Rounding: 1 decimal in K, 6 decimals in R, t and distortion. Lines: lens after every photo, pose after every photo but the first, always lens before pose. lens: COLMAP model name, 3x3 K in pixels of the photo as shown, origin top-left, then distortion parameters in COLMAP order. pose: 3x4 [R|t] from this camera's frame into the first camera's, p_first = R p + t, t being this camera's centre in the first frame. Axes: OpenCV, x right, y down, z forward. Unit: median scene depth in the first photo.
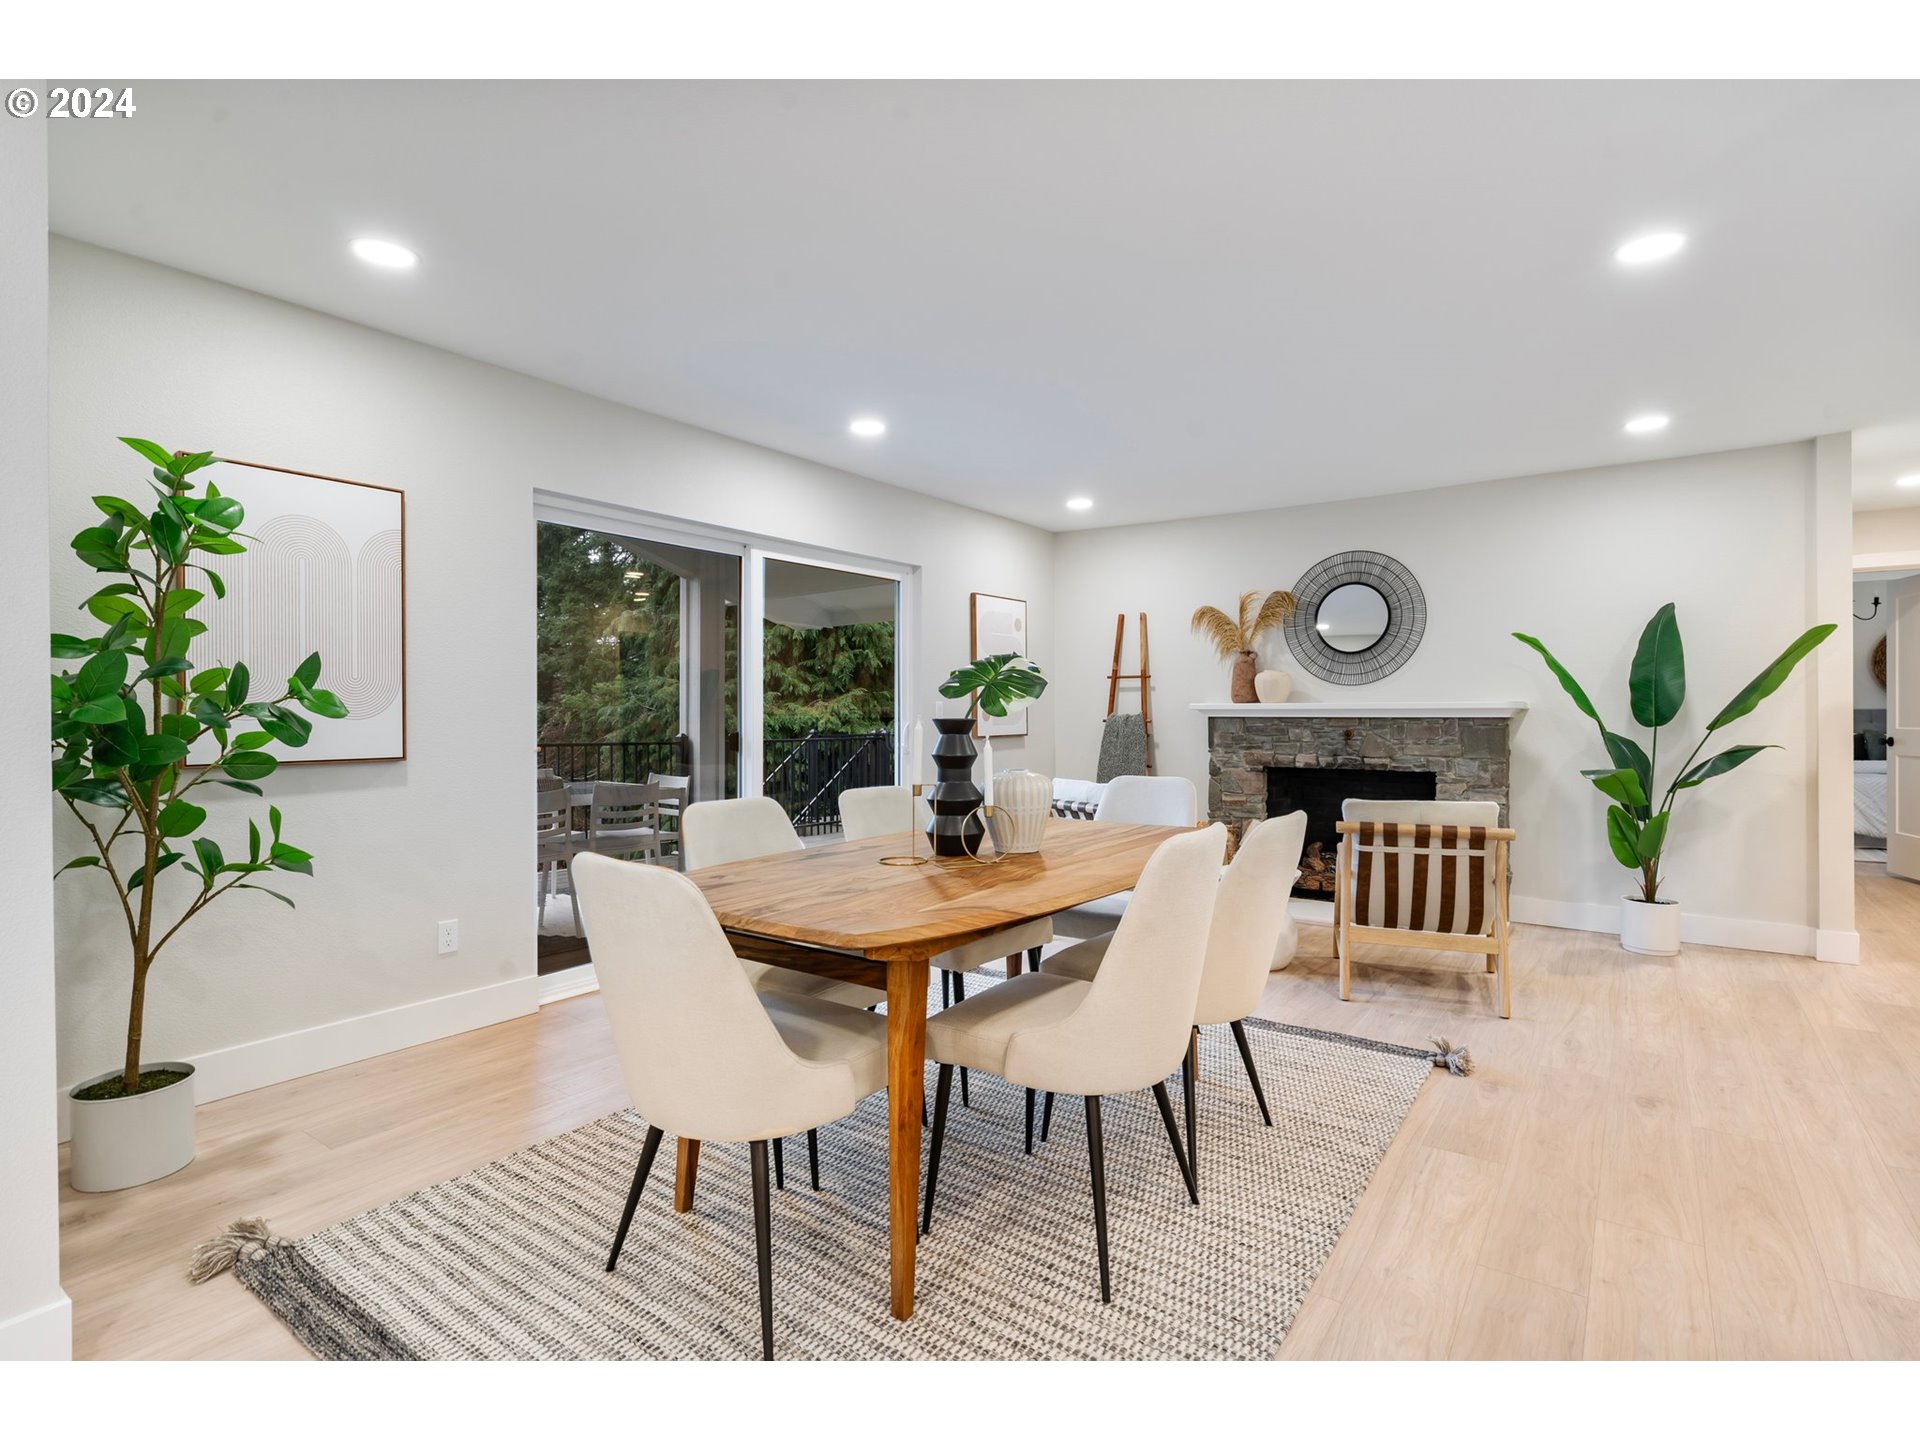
lens RADIAL K [[990.8, 0, 960.0], [0, 990.8, 720.0], [0, 0, 1]] dist [-0.000927, -0.000680]
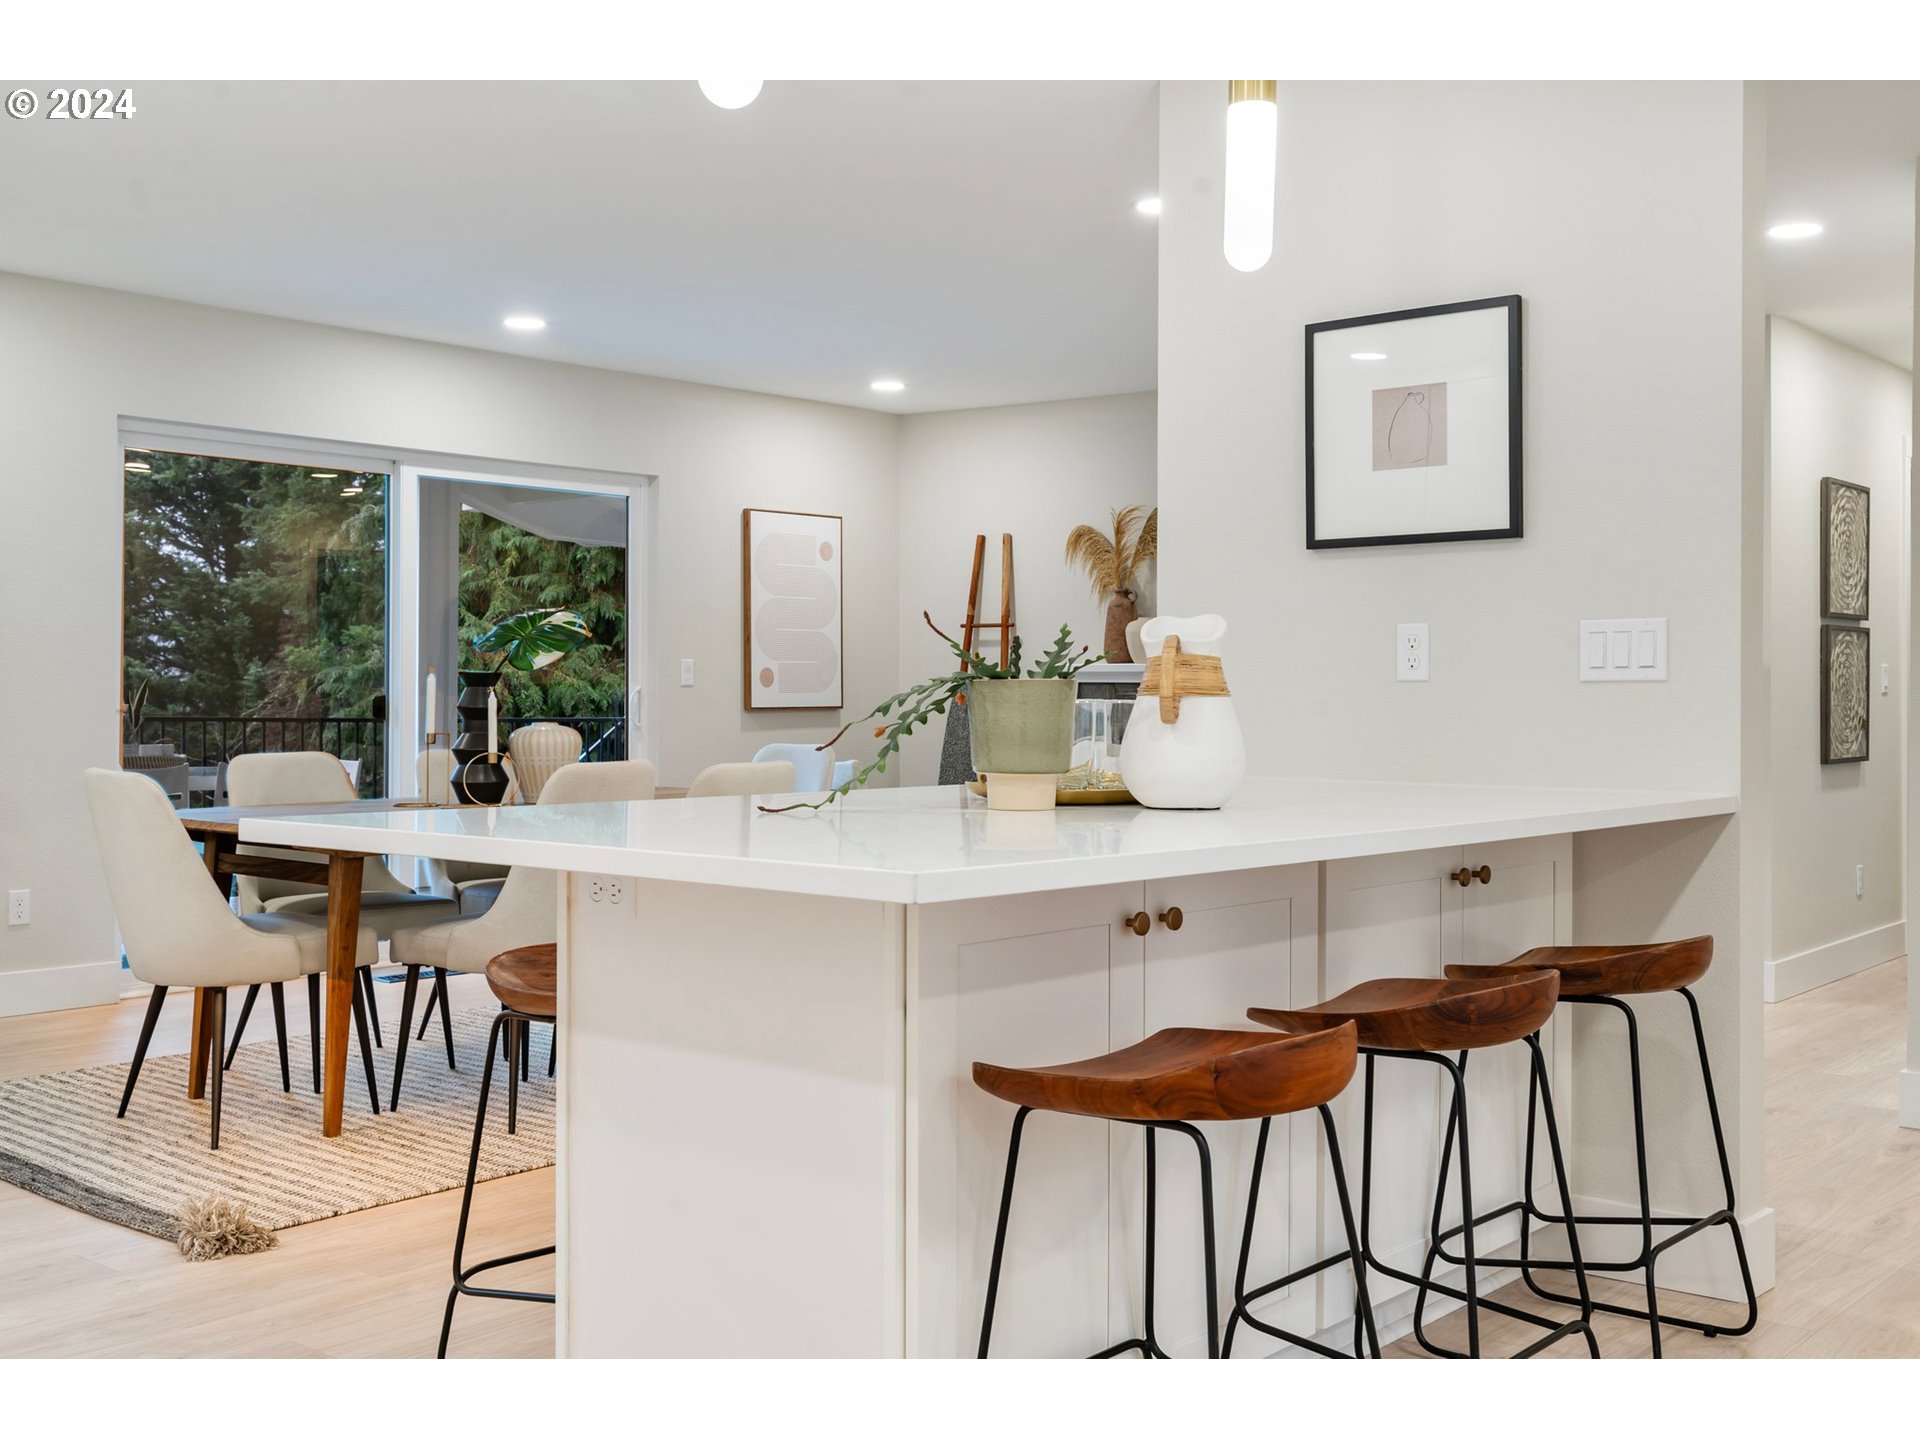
lens RADIAL K [[2000.5, 0, 960.0], [0, 2000.5, 720.0], [0, 0, 1]] dist [-0.006405, -0.005421]
pose [[0.997384, 0.006540, -0.071984, 0.279055], [-0.005869, 0.999937, 0.009524, 0.010950], [0.072042, -0.009077, 0.997360, -0.450857]]
